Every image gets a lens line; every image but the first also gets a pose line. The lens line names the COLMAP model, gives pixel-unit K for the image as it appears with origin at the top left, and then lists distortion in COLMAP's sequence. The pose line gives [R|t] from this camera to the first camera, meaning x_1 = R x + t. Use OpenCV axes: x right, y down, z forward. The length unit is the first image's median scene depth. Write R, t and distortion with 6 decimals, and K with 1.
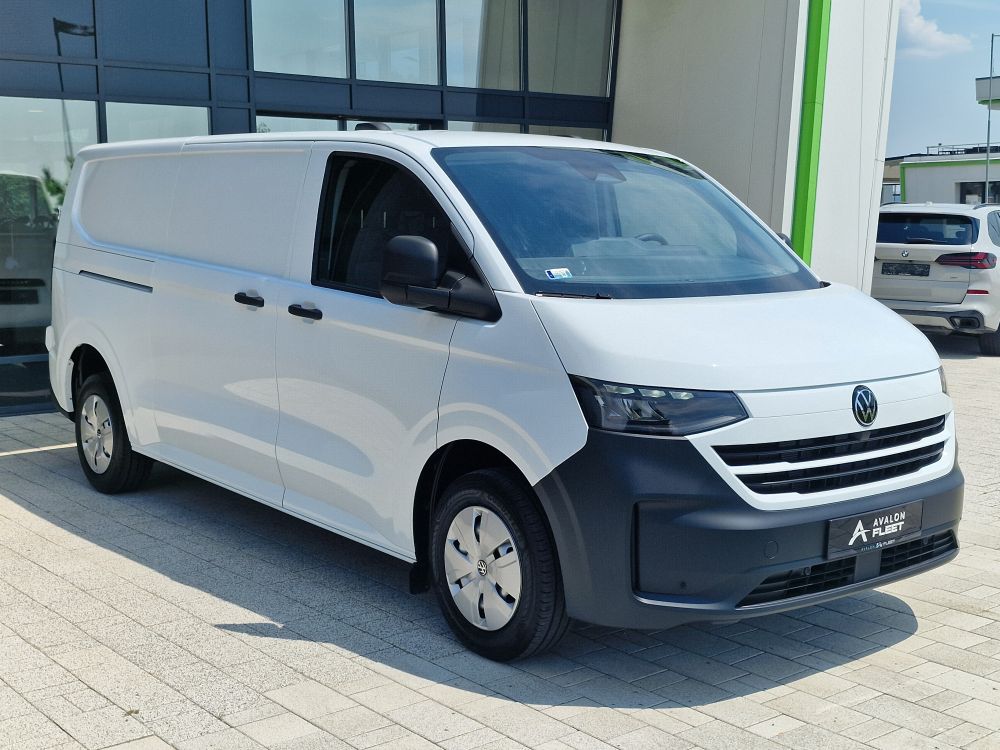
lens RADIAL K [[1320.6, 0, 422.2], [0, 1320.6, 373.3], [0, 0, 1]] dist [0.024786, 0.020473]
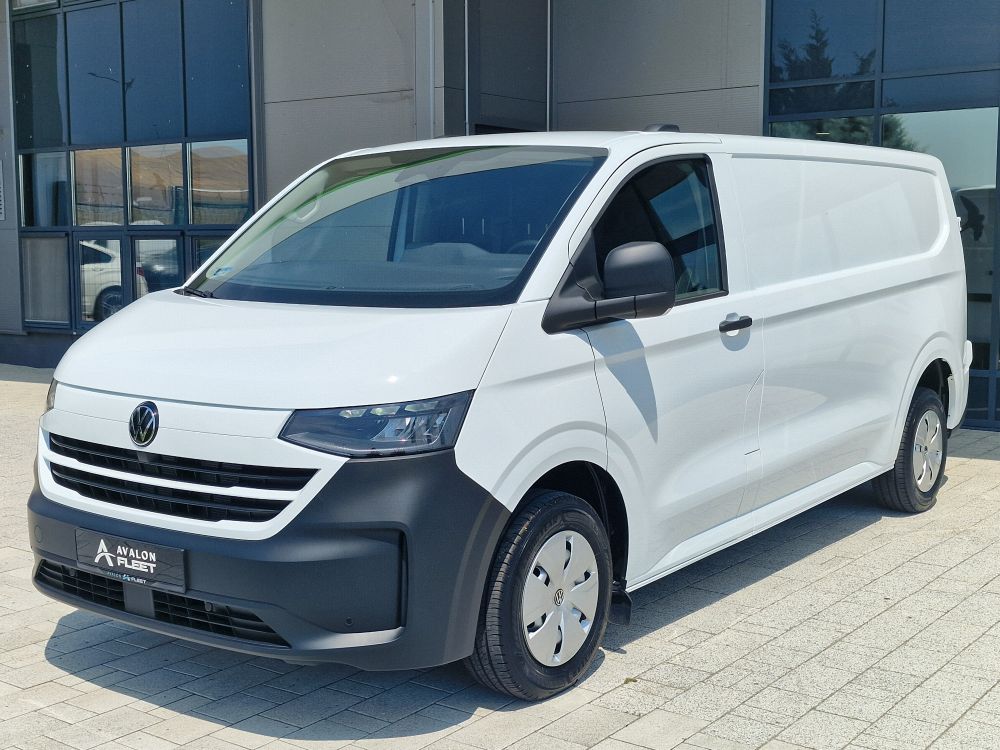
lens RADIAL K [[1320.6, 0, 422.2], [0, 1320.6, 373.3], [0, 0, 1]] dist [0.024786, 0.020473]
pose [[0.240990, 0.097414, -0.965626, 1.249463], [-0.114312, 0.990873, 0.071432, -0.096052], [0.963772, 0.093168, 0.249926, 0.953863]]
